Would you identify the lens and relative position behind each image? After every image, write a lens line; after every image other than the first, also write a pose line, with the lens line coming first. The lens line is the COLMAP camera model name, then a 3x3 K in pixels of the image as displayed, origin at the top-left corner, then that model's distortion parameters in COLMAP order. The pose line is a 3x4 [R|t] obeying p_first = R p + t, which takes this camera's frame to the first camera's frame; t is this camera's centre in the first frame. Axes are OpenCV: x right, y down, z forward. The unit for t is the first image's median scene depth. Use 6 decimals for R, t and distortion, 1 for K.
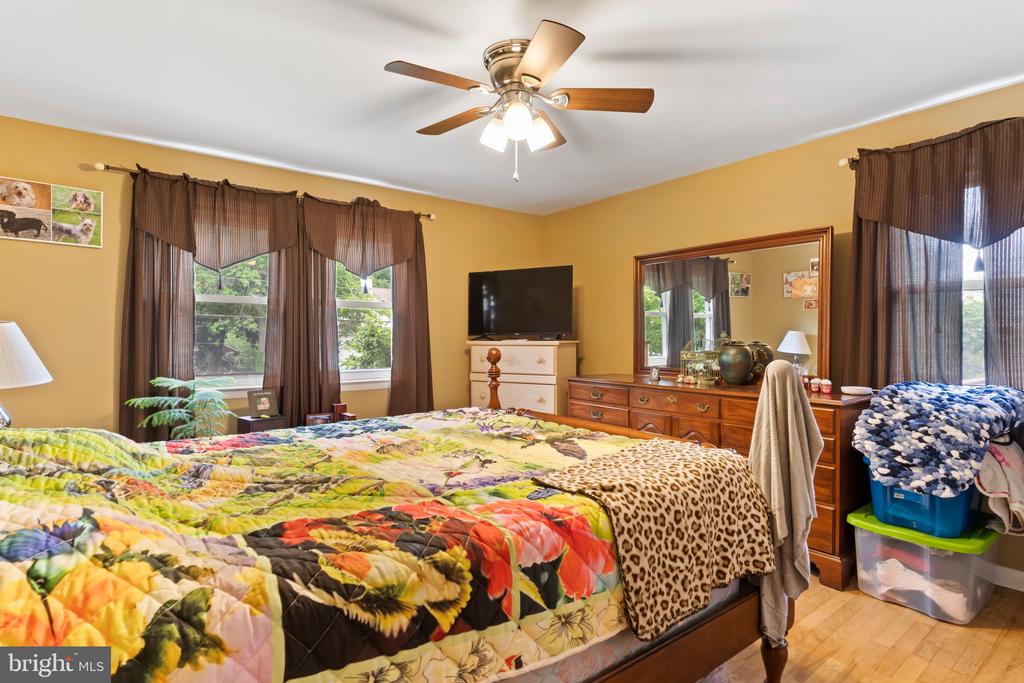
lens RADIAL K [[527.5, 0, 512.0], [0, 527.5, 341.5], [0, 0, 1]] dist [-0.000668, -0.000027]
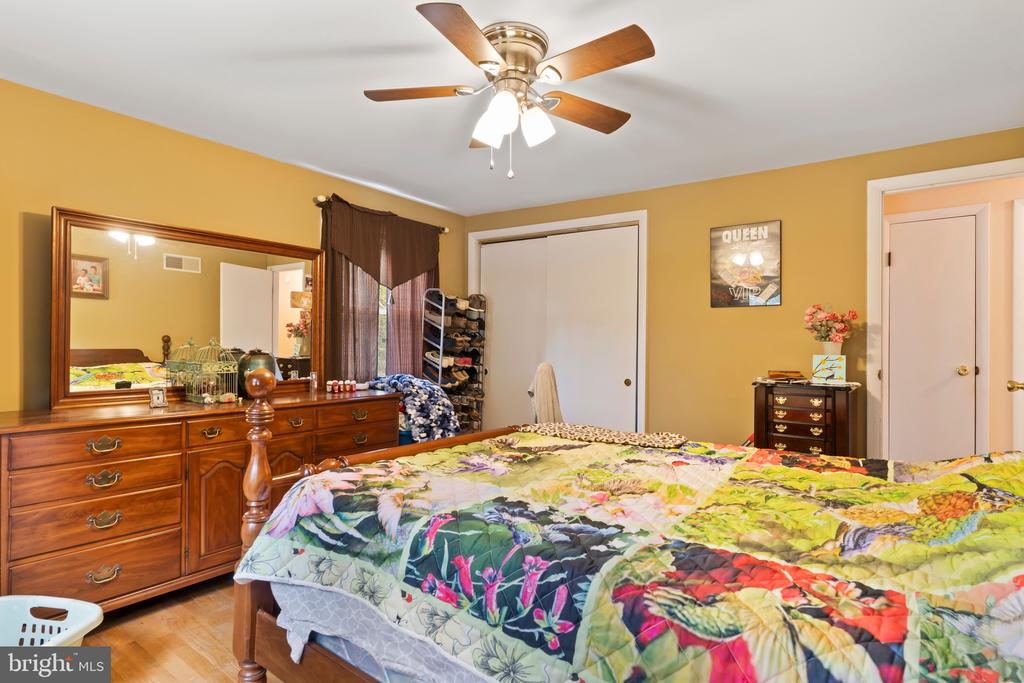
lens RADIAL K [[537.2, 0, 512.0], [0, 537.2, 336.1], [0, 0, 1]] dist [-0.000443, -0.000309]
pose [[-0.272210, 0.011917, 0.962164, -0.816482], [-0.002542, 0.999911, -0.013104, -0.017491], [-0.962234, -0.006013, -0.272156, 1.139429]]
